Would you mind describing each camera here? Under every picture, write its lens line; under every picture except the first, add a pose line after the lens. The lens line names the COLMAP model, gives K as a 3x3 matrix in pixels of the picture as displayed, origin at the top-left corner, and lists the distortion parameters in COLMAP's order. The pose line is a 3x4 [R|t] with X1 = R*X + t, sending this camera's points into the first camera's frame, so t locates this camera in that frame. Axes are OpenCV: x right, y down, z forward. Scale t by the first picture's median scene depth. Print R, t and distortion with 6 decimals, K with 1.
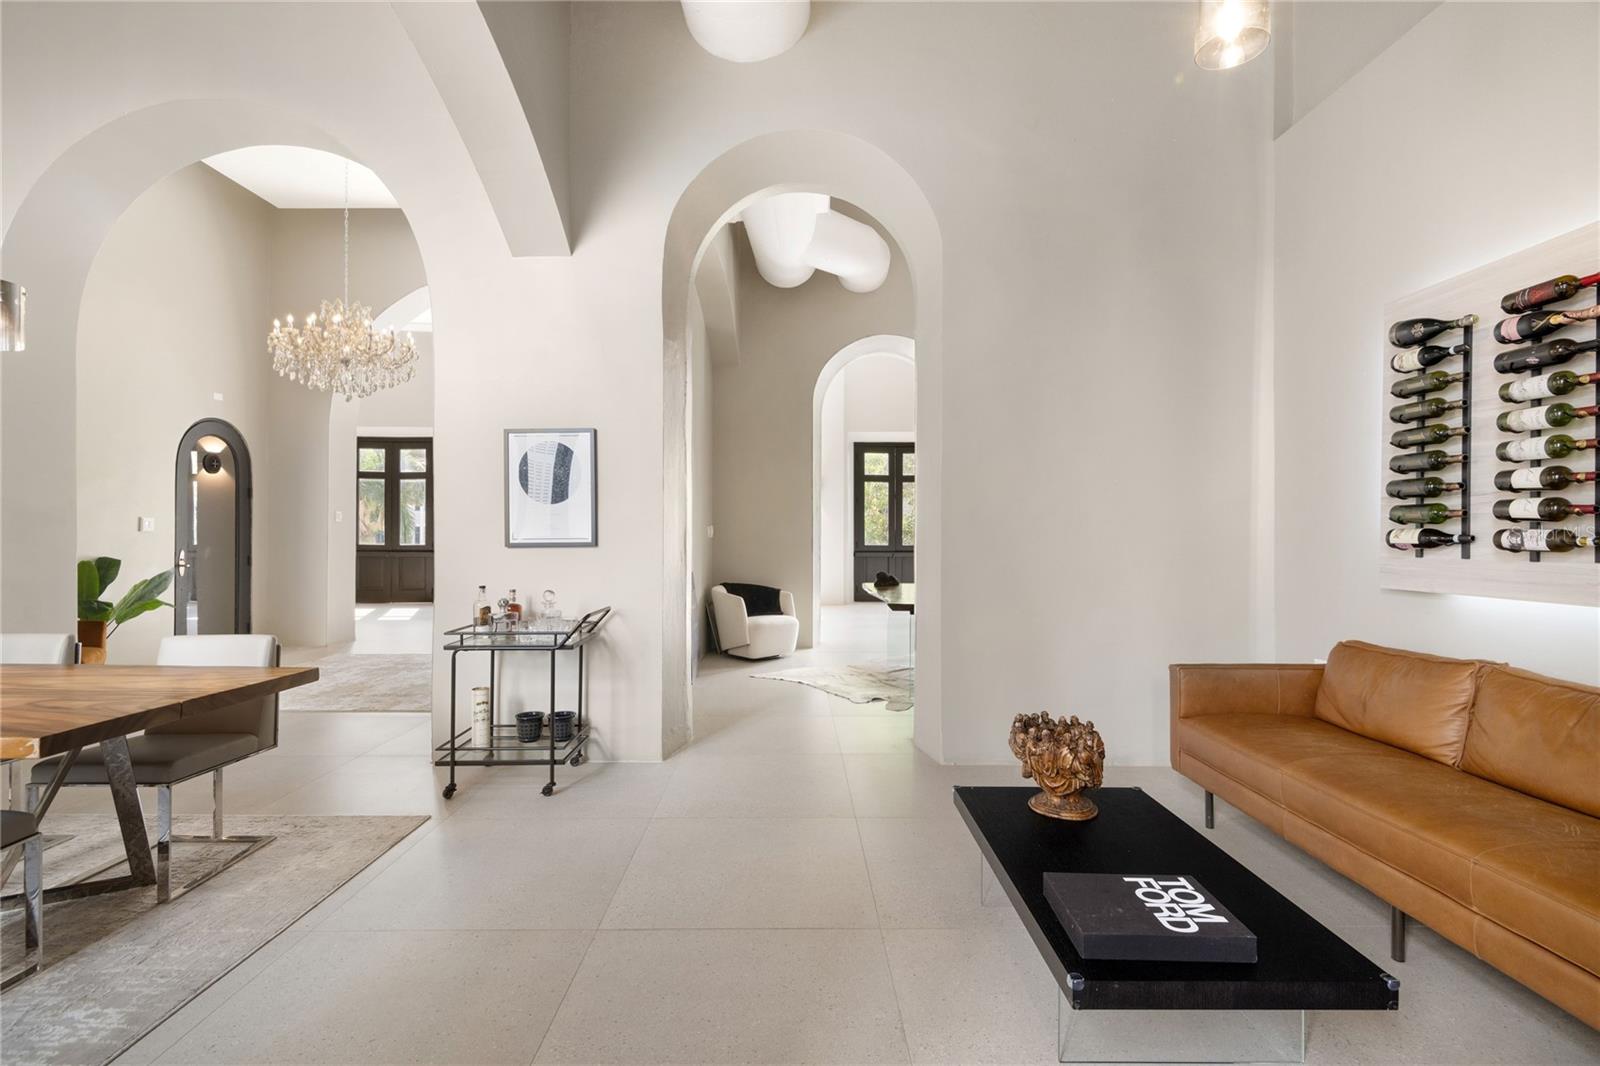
lens RADIAL K [[742.6, 0, 799.0], [0, 742.6, 526.7], [0, 0, 1]] dist [0.004983, -0.000027]
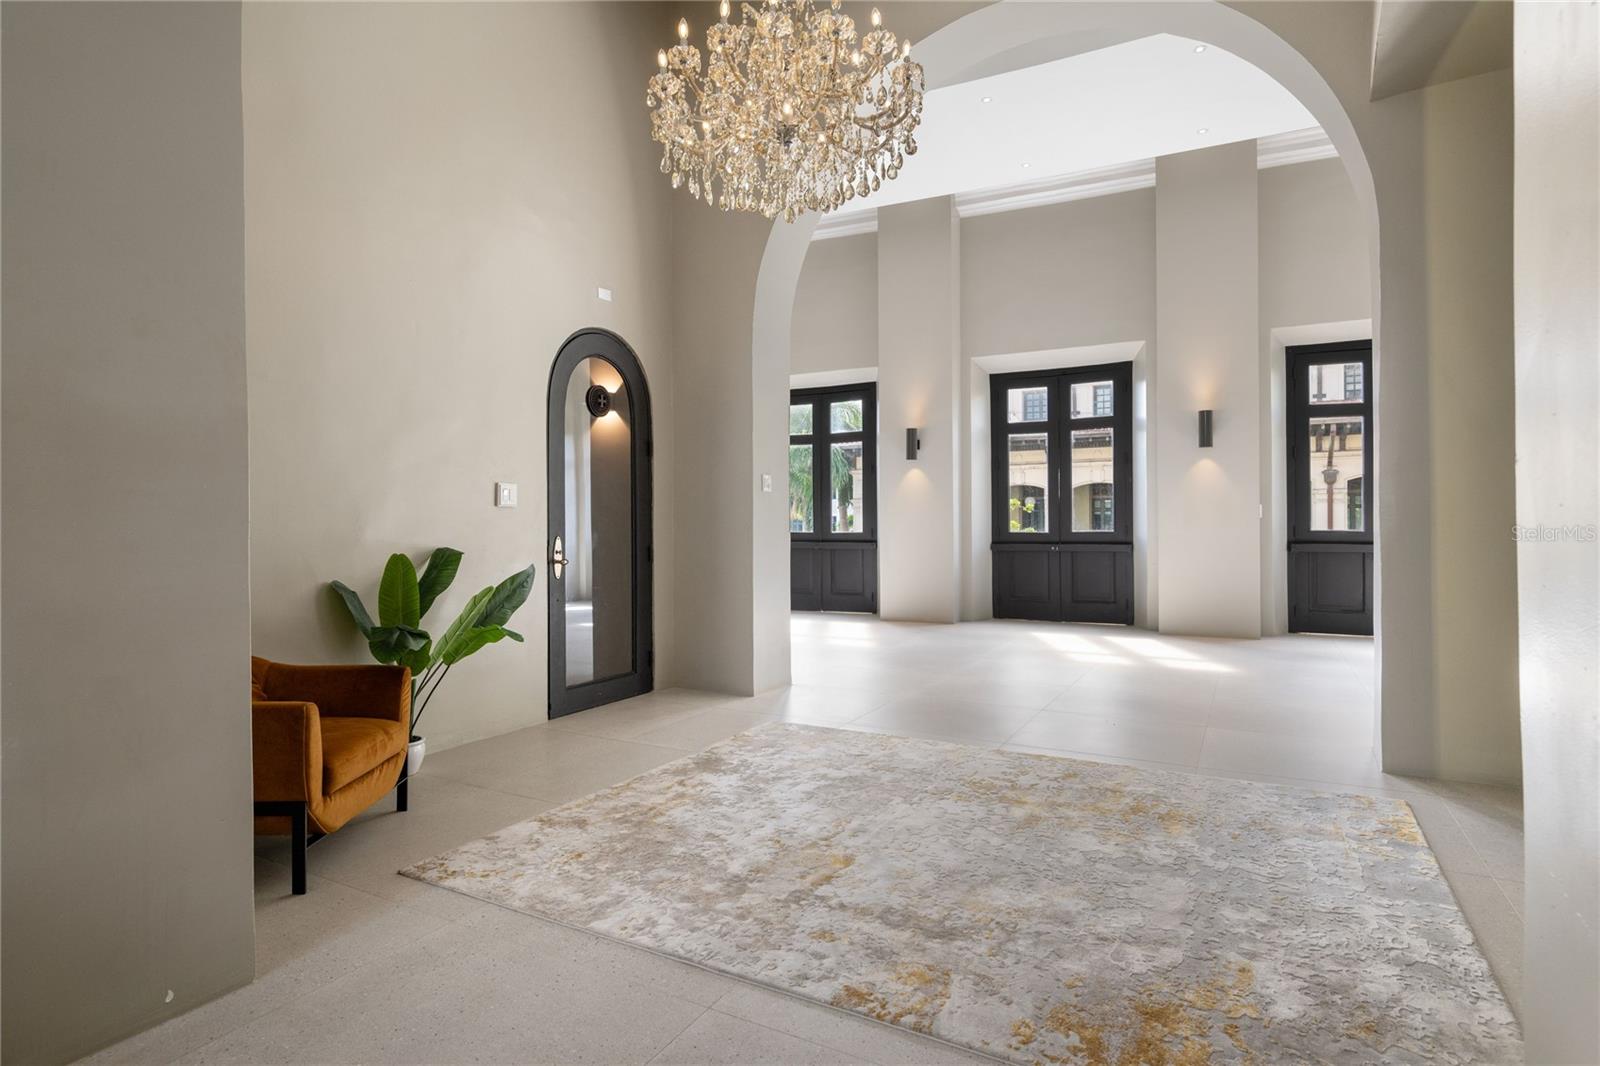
lens RADIAL K [[829.2, 0, 795.1], [0, 829.2, 522.1], [0, 0, 1]] dist [-0.003940, -0.000843]
pose [[0.875361, -0.005676, -0.483436, -0.308776], [0.010008, 0.999930, 0.006382, 0.016151], [0.483365, -0.010425, 0.875357, 0.474958]]
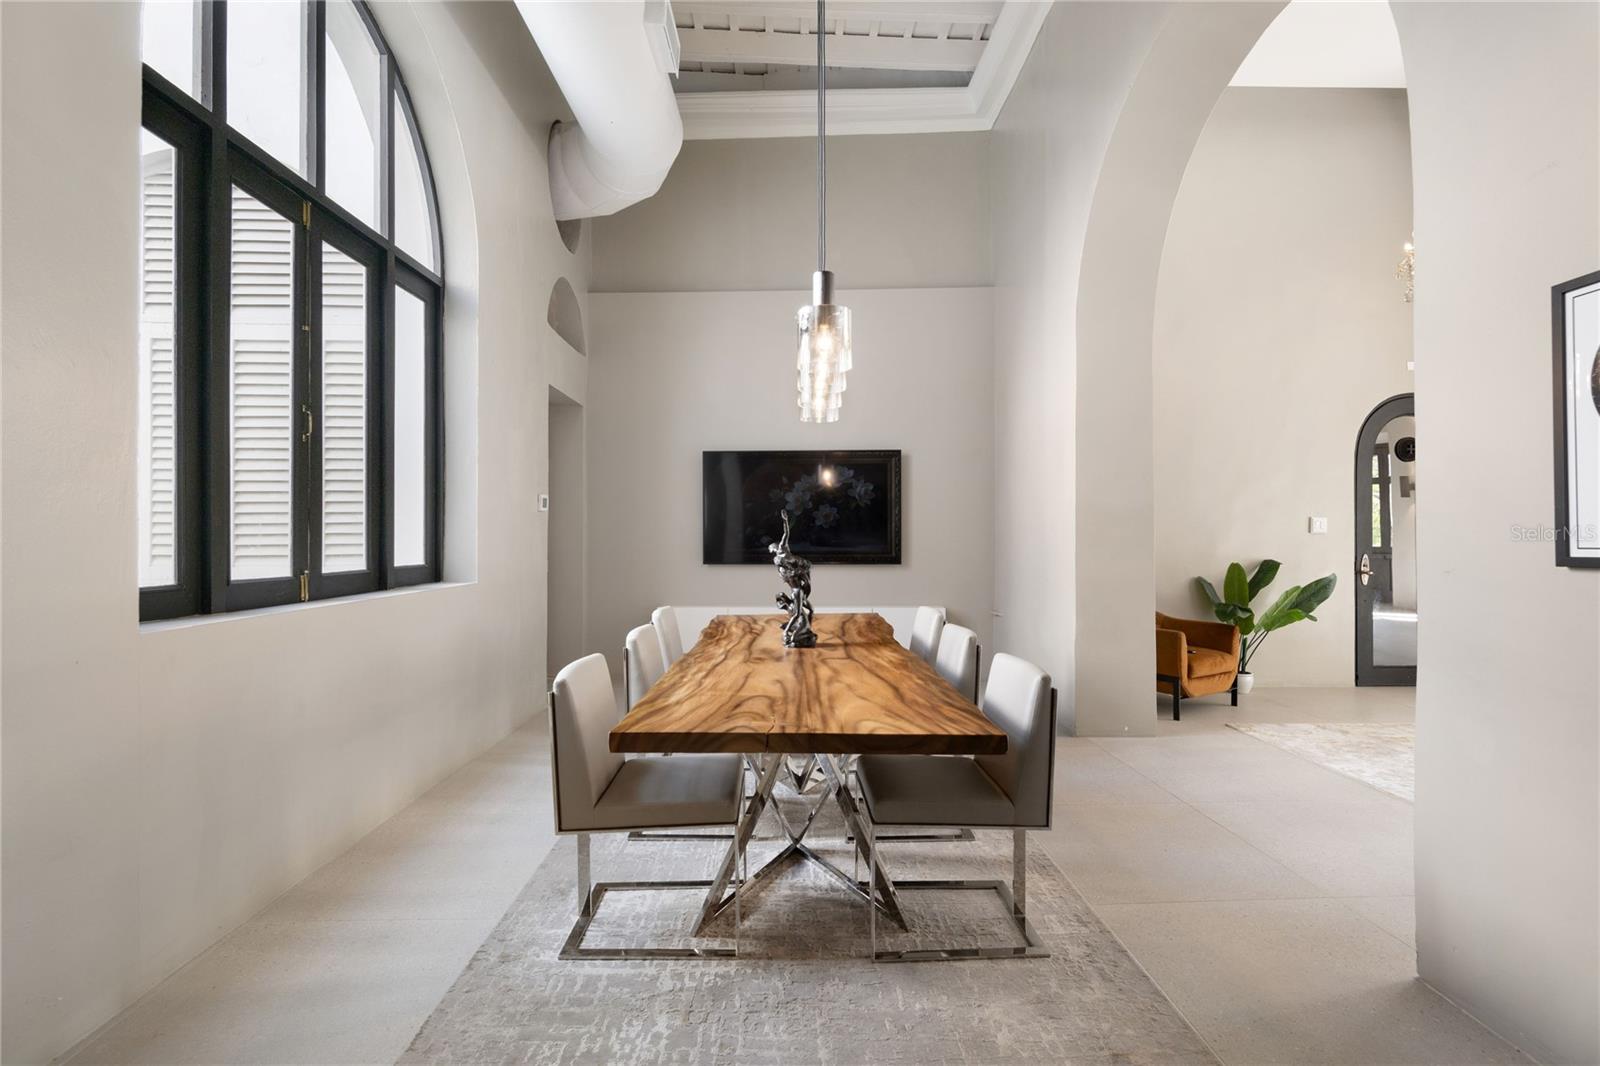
lens RADIAL K [[742.6, 0, 799.0], [0, 742.6, 526.7], [0, 0, 1]] dist [0.004983, -0.000027]
pose [[0.034072, -0.012799, -0.999337, 0.006661], [0.009633, 0.999876, -0.012477, 0.003567], [0.999373, -0.009202, 0.034191, 0.312481]]
